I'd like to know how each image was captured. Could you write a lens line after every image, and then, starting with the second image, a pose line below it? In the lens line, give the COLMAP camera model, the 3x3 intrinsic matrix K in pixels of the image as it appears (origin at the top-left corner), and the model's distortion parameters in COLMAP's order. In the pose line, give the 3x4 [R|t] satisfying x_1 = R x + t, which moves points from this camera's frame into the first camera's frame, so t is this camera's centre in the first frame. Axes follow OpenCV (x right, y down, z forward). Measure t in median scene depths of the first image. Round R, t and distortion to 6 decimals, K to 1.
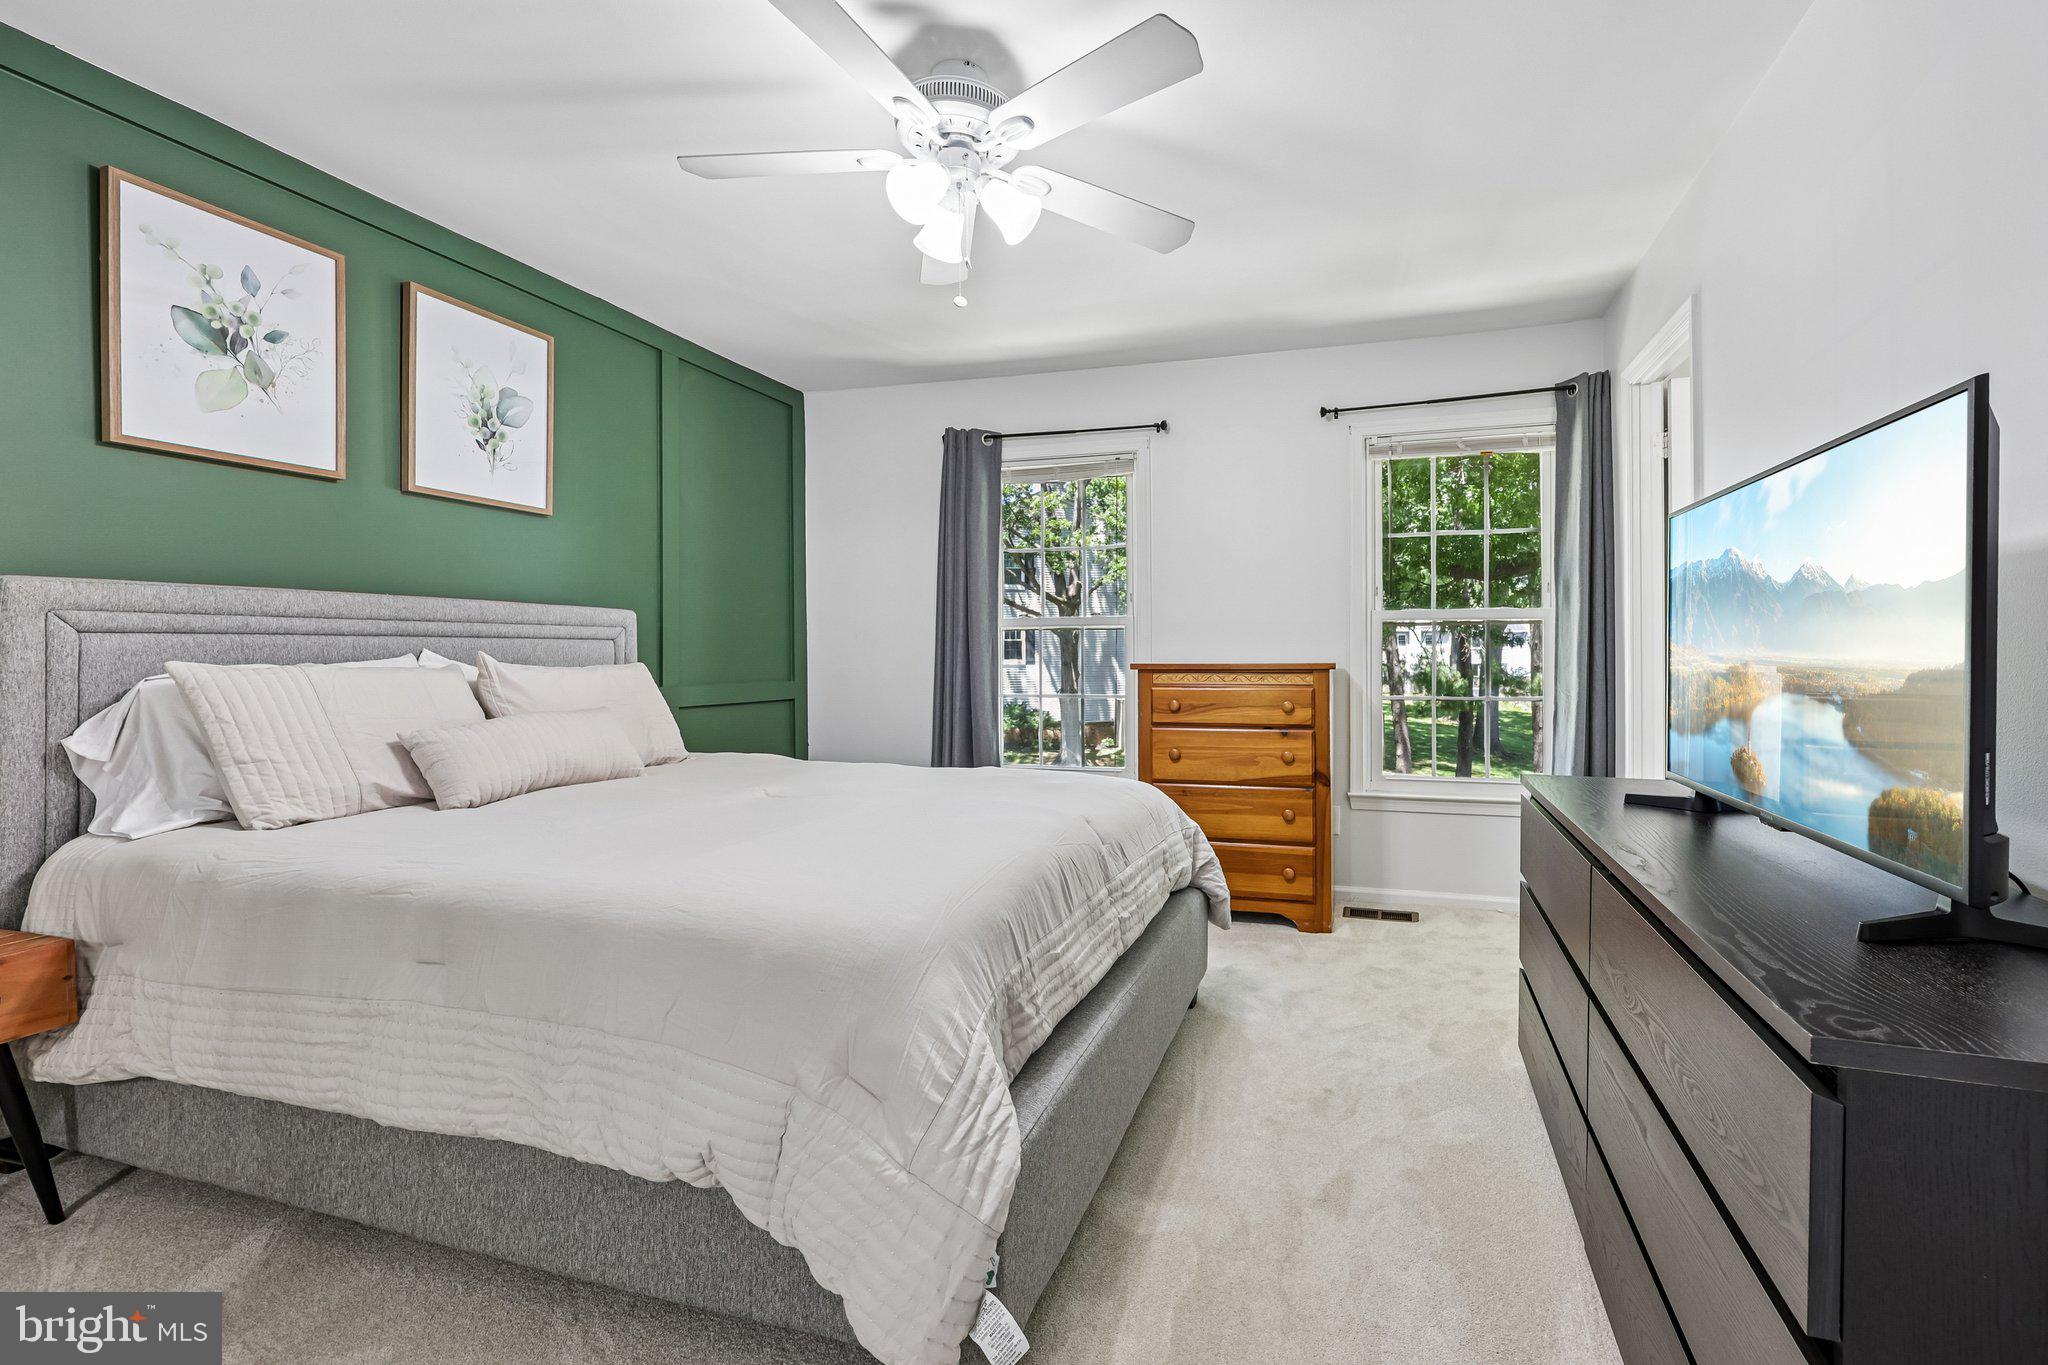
lens RADIAL K [[861.9, 0, 1111.0], [0, 861.9, 656.4], [0, 0, 1]] dist [-0.000745, -0.000095]
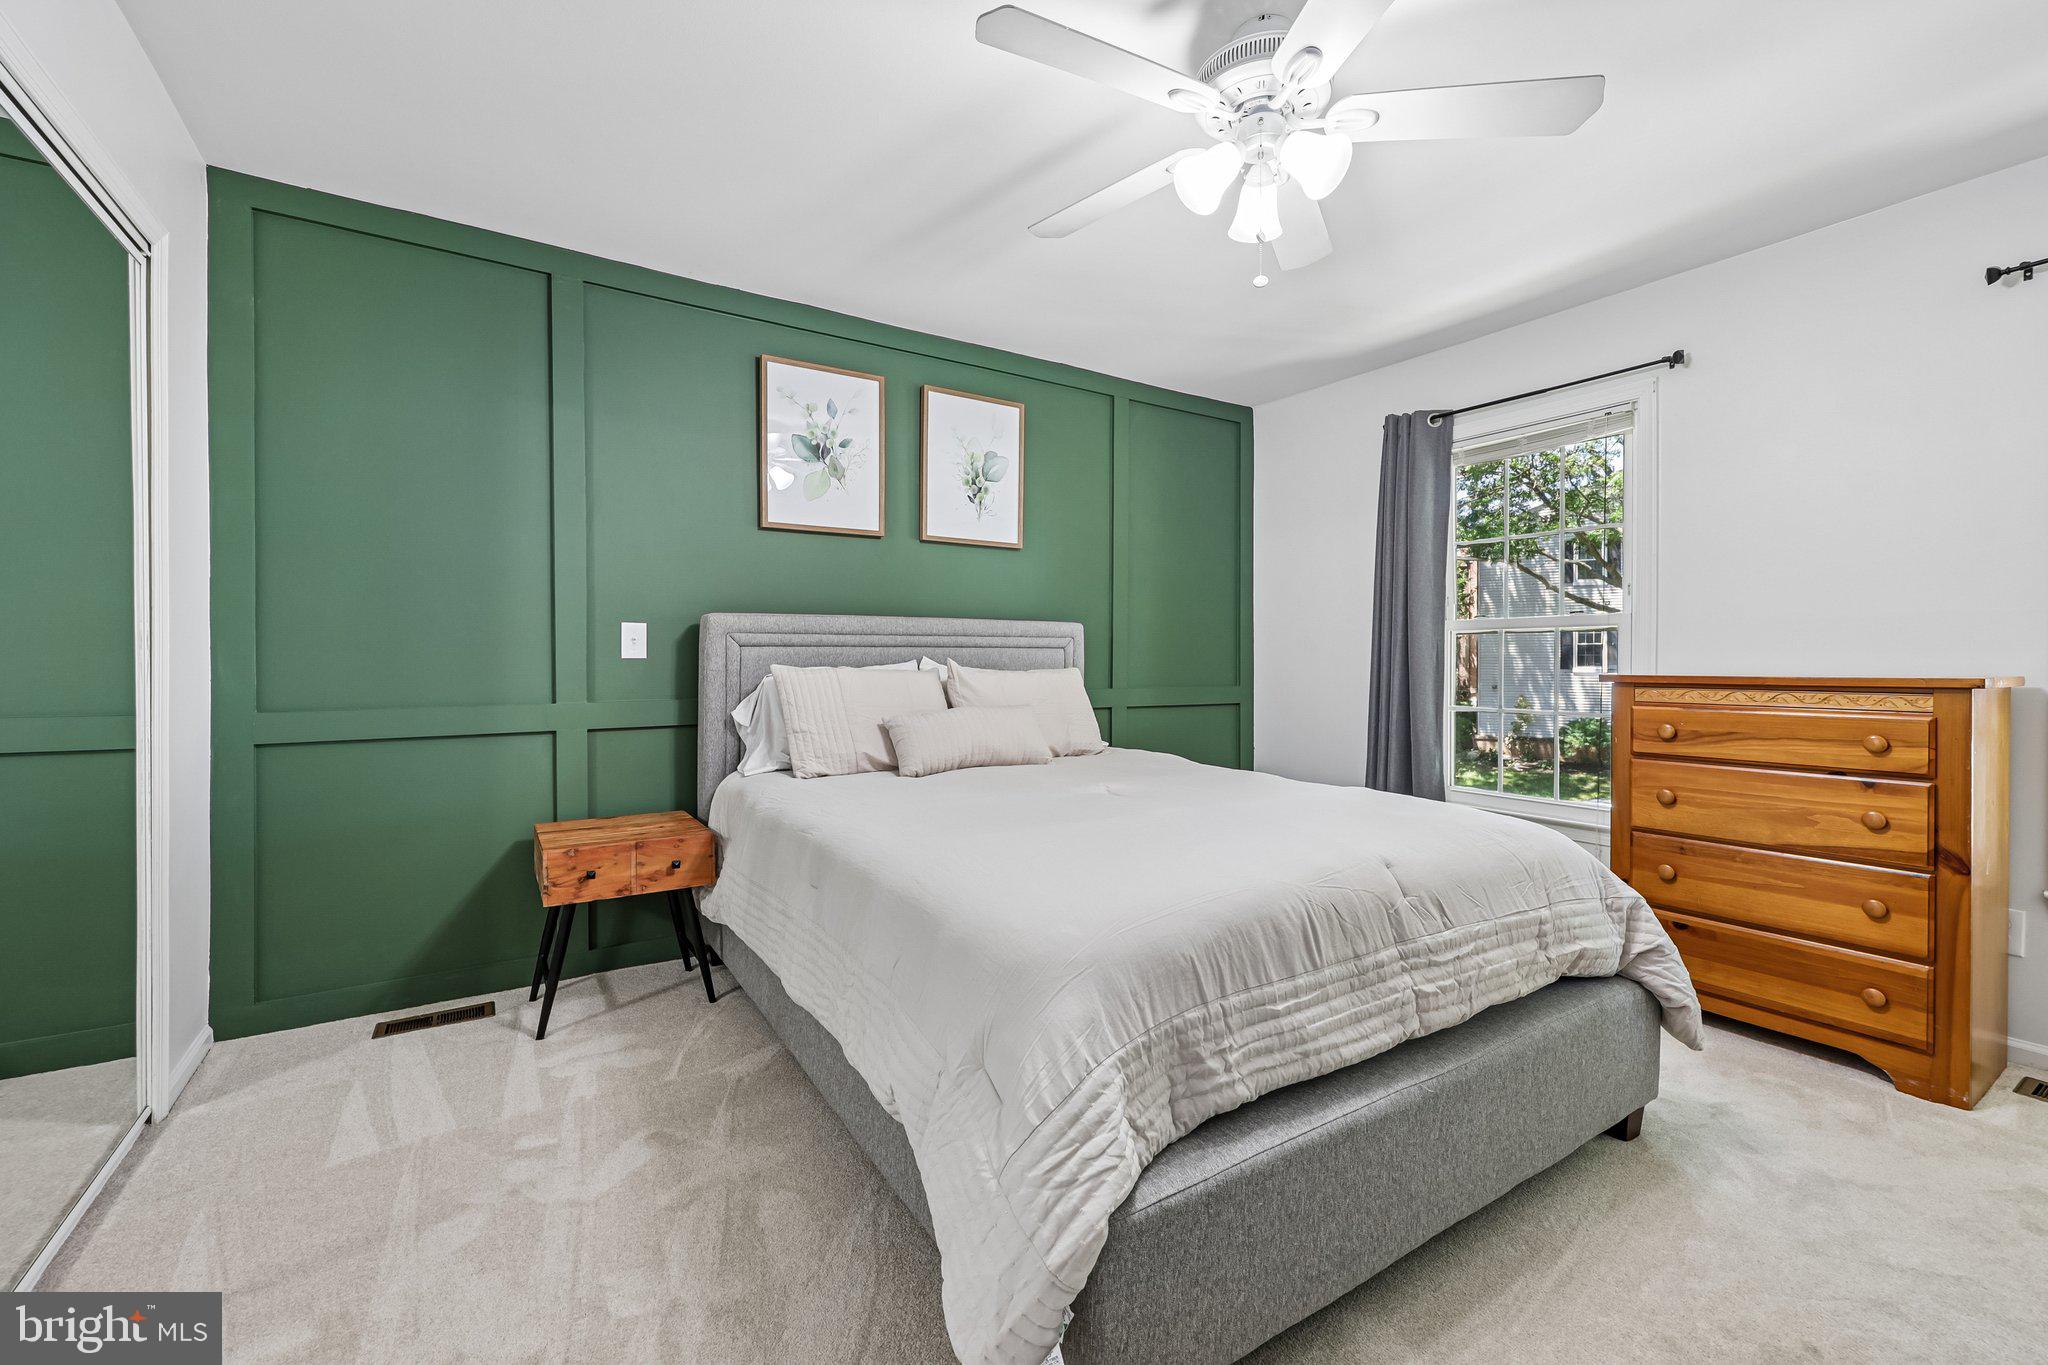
lens RADIAL K [[829.5, 0, 1028.1], [0, 829.5, 668.2], [0, 0, 1]] dist [-0.000249, 0.000385]
pose [[0.750920, 0.009716, -0.660321, 0.198829], [-0.004540, 0.999944, 0.009550, -0.003195], [0.660377, -0.004173, 0.750922, 0.143207]]
